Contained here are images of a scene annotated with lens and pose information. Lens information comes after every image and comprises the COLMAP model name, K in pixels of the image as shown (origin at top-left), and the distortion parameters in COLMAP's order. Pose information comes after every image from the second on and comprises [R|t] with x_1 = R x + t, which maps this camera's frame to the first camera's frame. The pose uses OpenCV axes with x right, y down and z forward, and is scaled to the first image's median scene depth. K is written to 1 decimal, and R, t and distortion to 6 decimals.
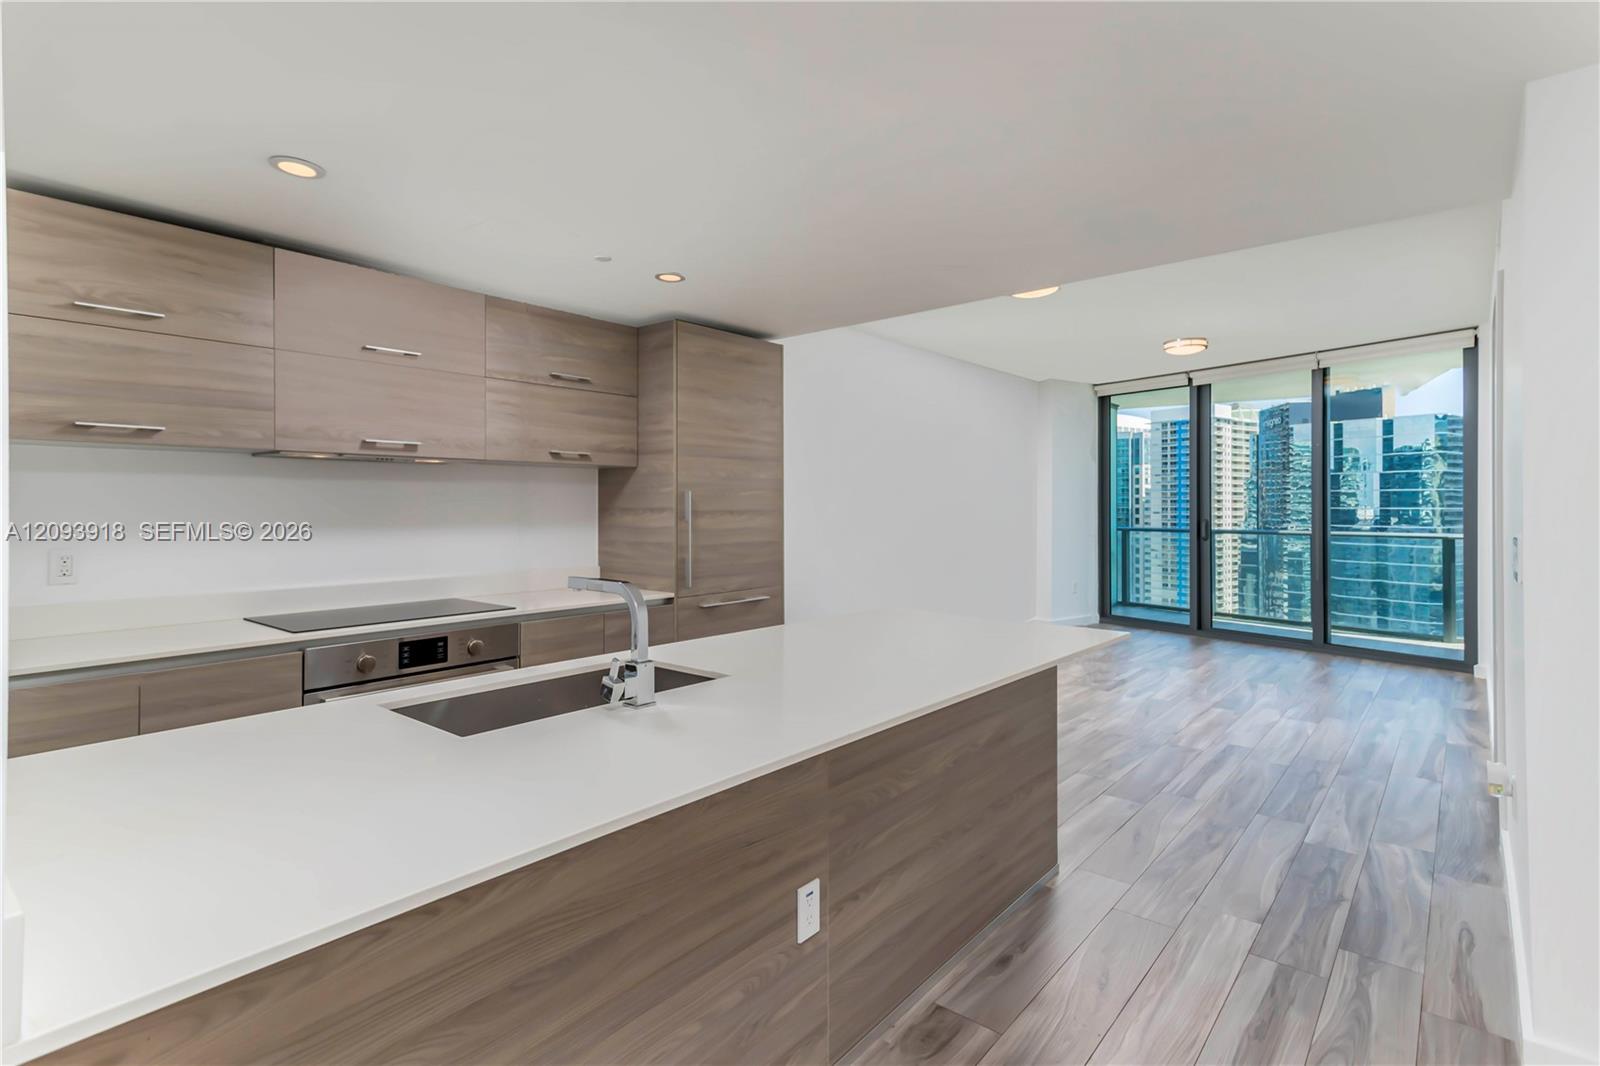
lens RADIAL K [[782.6, 0, 833.6], [0, 782.6, 502.8], [0, 0, 1]] dist [0.029211, 0.000874]
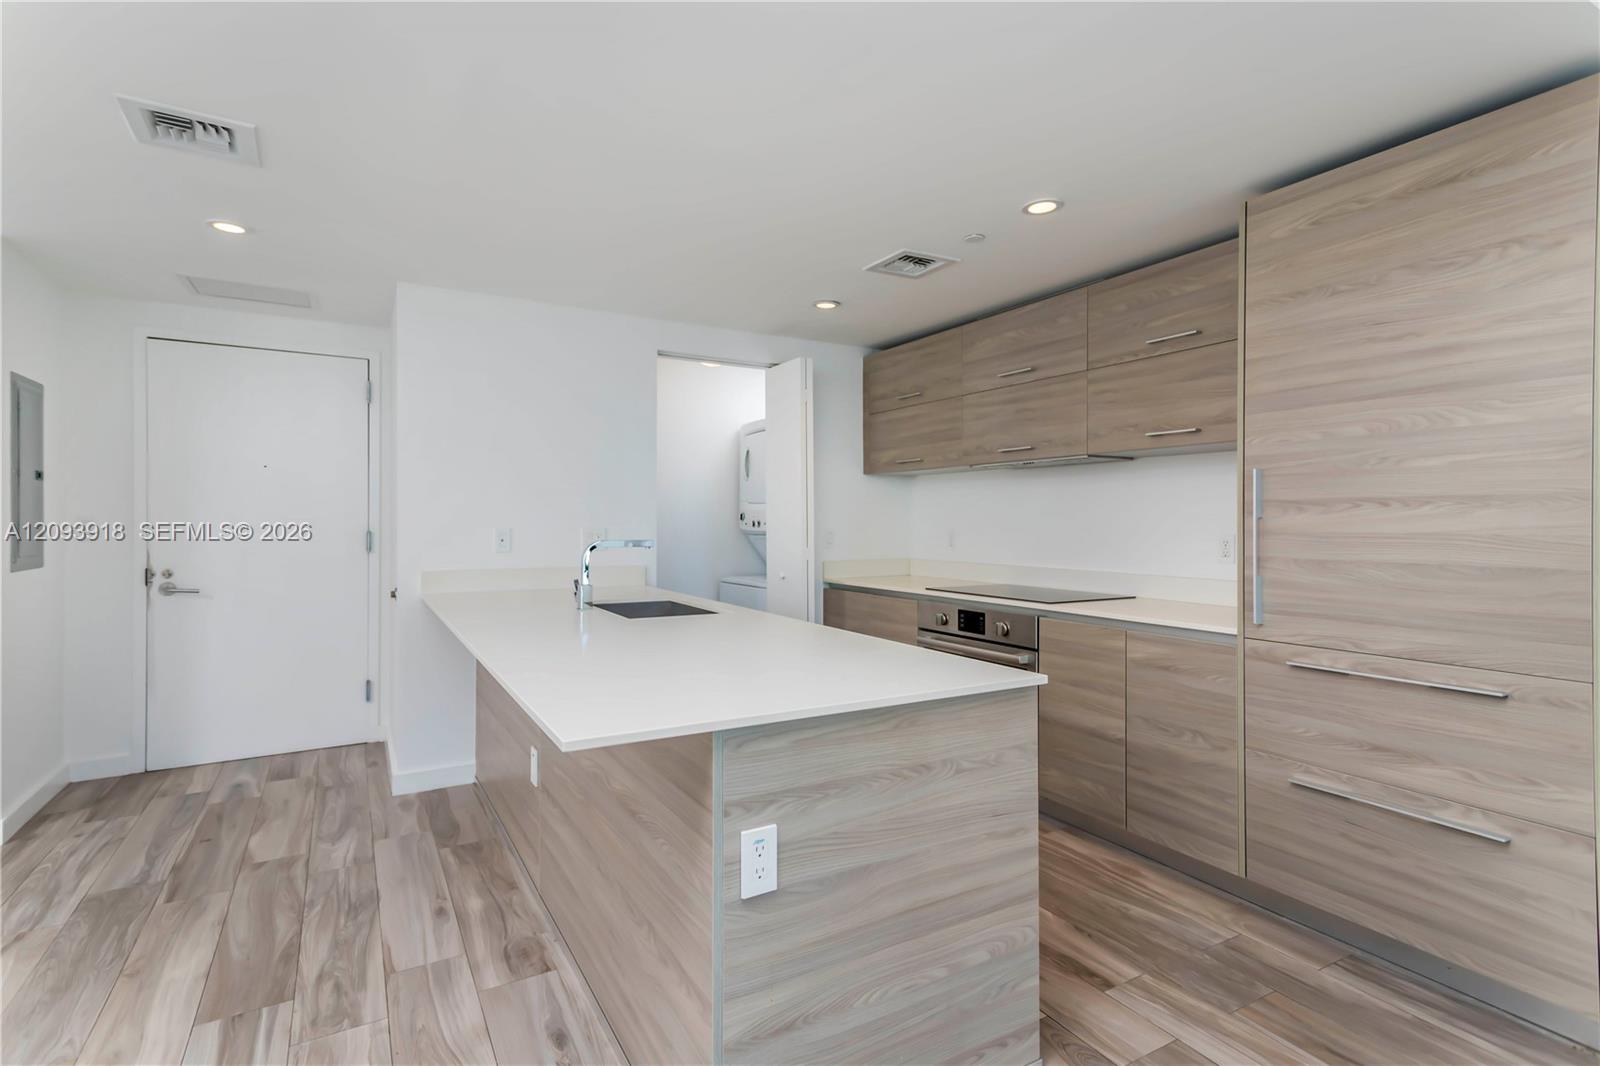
lens RADIAL K [[771.3, 0, 809.6], [0, 771.3, 520.0], [0, 0, 1]] dist [0.027899, 0.000714]
pose [[-0.349739, -0.004238, -0.936838, 0.473382], [0.000923, 0.999988, -0.004869, 0.026121], [0.936847, -0.002568, -0.349730, 0.817534]]
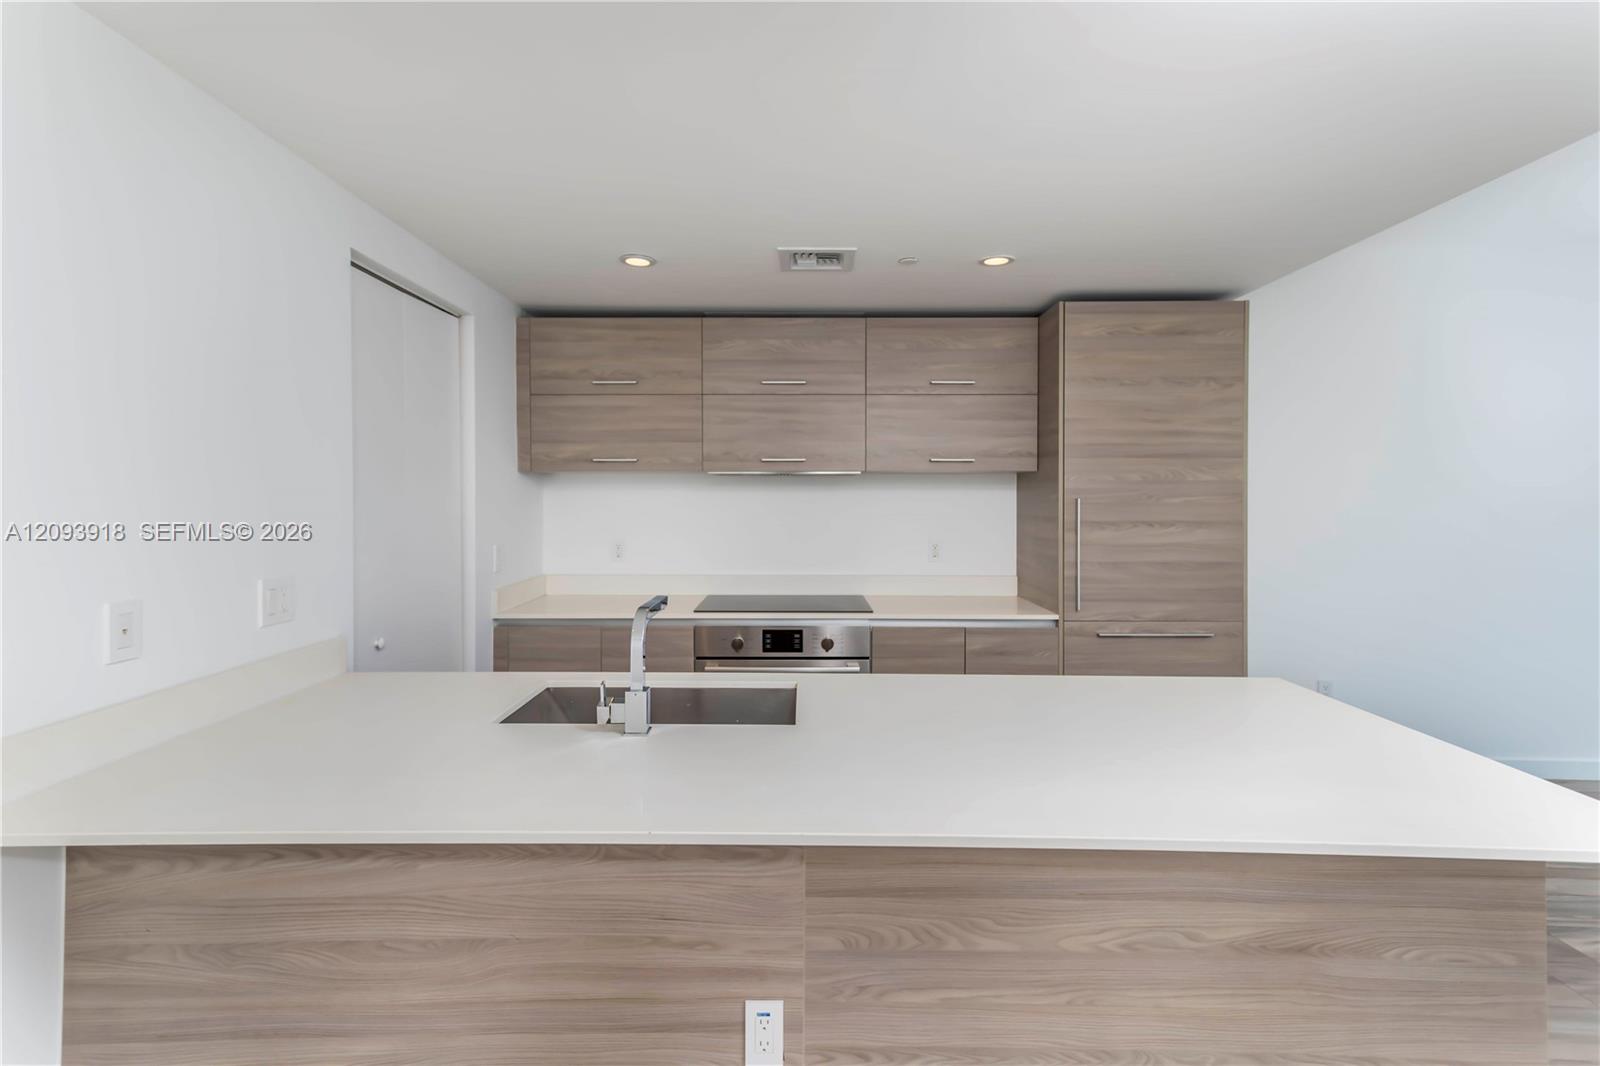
lens RADIAL K [[758.6, 0, 802.6], [0, 758.6, 501.3], [0, 0, 1]] dist [0.022586, 0.000021]
pose [[0.622545, 0.005963, -0.782562, 0.258212], [0.002067, 0.999955, 0.009264, -0.018656], [0.782582, -0.007385, 0.622504, 0.226565]]
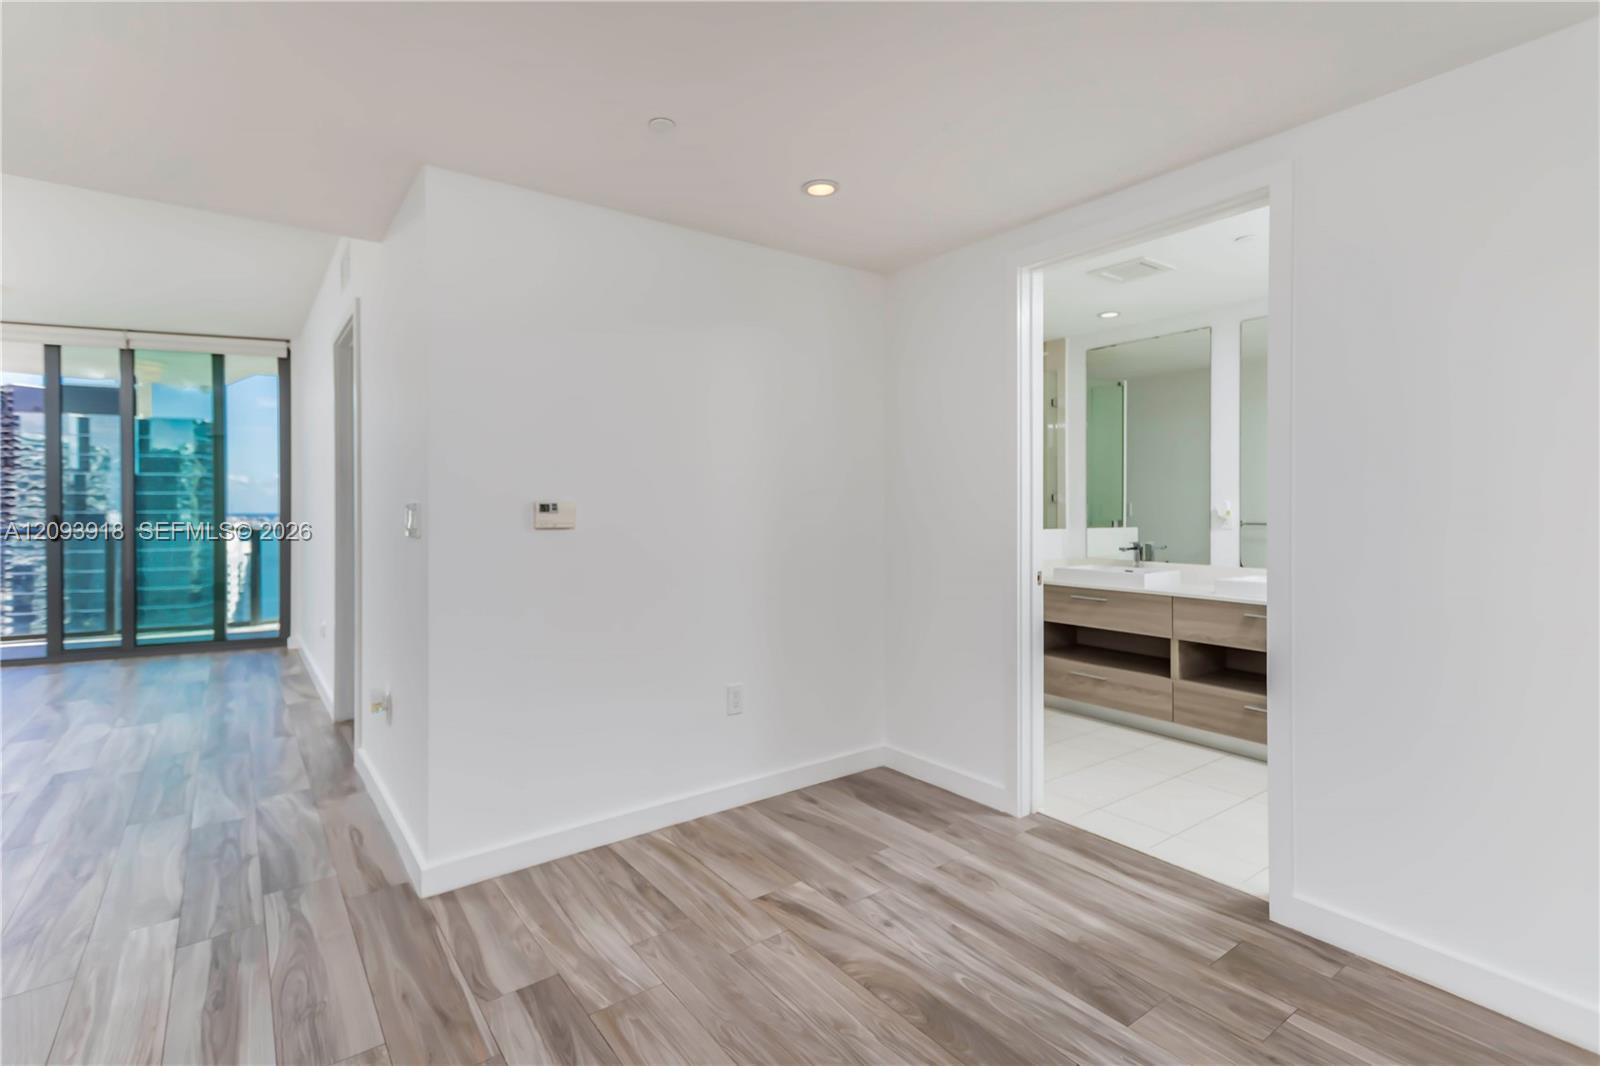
lens RADIAL K [[758.6, 0, 802.6], [0, 758.6, 501.3], [0, 0, 1]] dist [0.022586, 0.000021]
pose [[0.250697, 0.003444, 0.968060, -0.099518], [0.002992, 0.999986, -0.004332, 0.022464], [-0.968061, 0.003983, 0.250683, 0.026399]]
